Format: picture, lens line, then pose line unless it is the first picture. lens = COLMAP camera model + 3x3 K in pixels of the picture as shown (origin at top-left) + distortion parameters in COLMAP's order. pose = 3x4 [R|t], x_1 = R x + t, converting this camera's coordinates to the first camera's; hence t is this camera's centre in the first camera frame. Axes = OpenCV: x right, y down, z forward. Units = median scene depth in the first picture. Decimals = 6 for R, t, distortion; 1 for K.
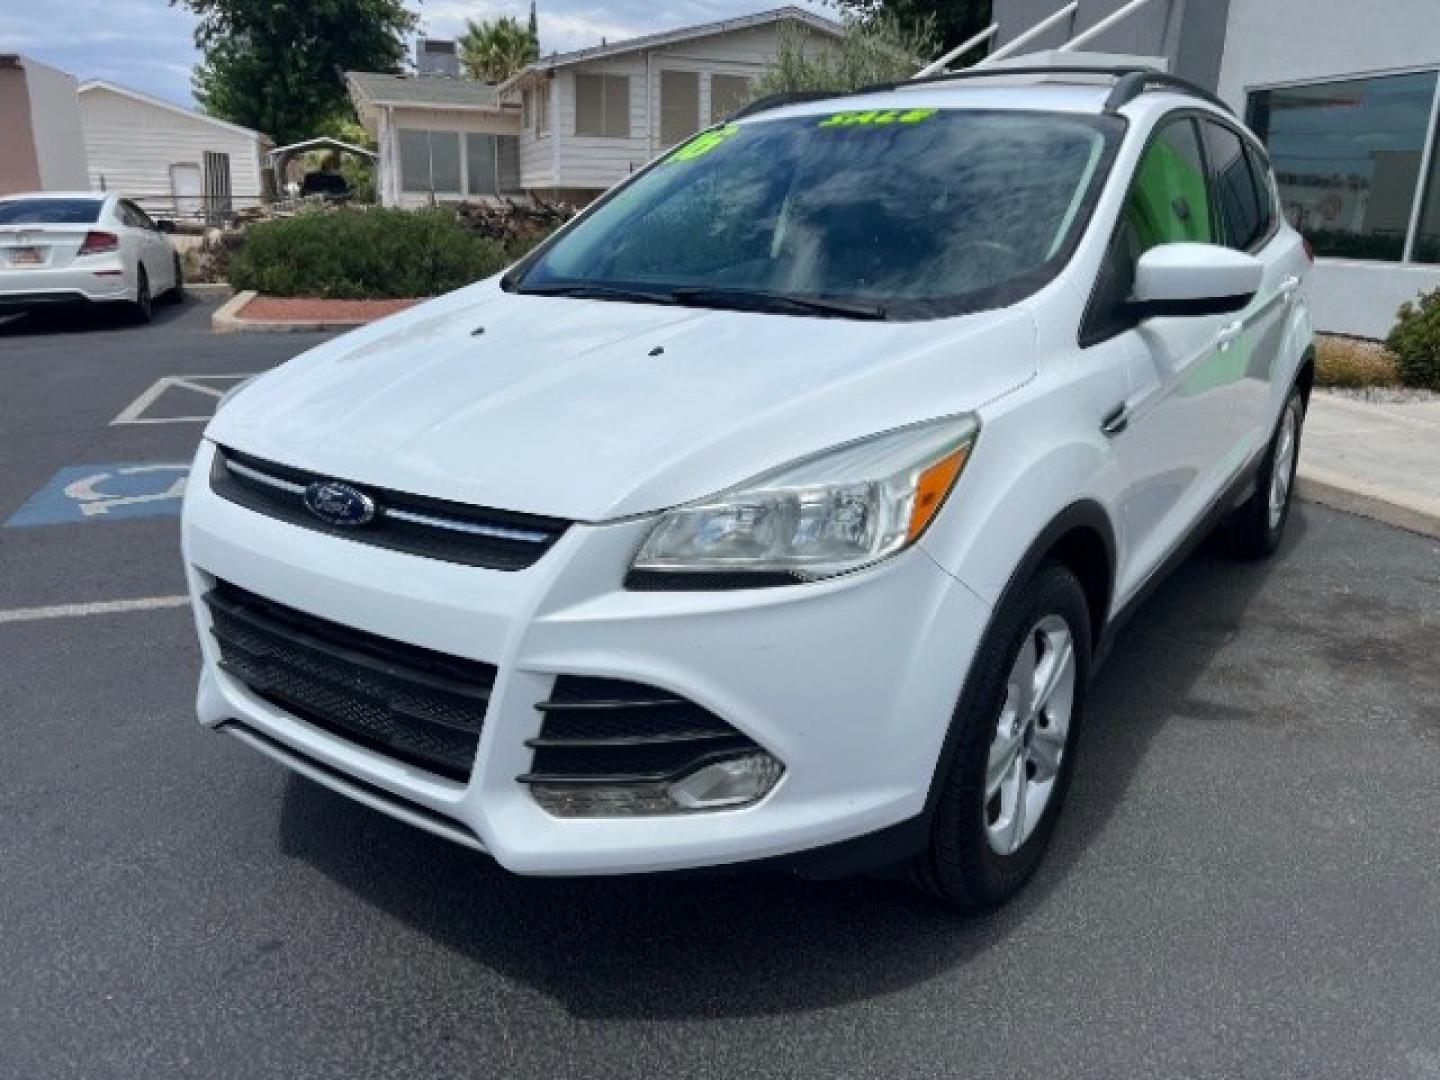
lens RADIAL K [[1097.5, 0, 723.7], [0, 1097.5, 543.6], [0, 0, 1]] dist [0.062920, -0.069566]
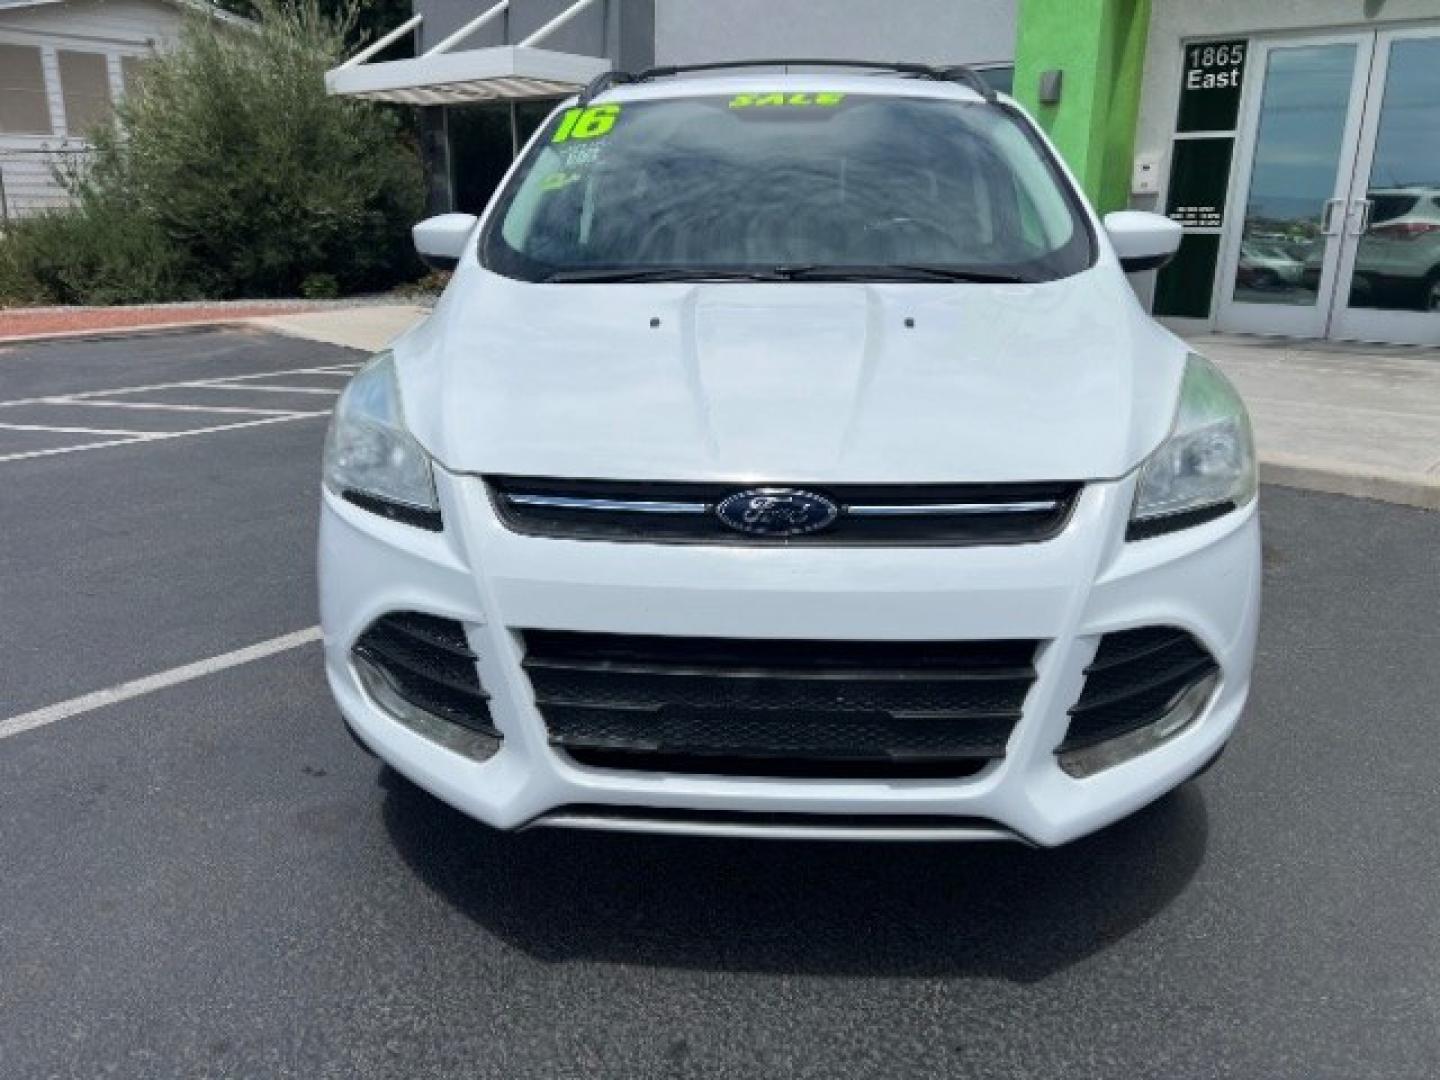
lens RADIAL K [[1117.6, 0, 733.0], [0, 1117.6, 538.8], [0, 0, 1]] dist [0.005757, 0.004788]
pose [[0.855721, -0.165396, 0.490291, -0.791353], [0.167121, 0.985099, 0.040634, -0.055348], [-0.489706, 0.047167, 0.870611, 0.228762]]
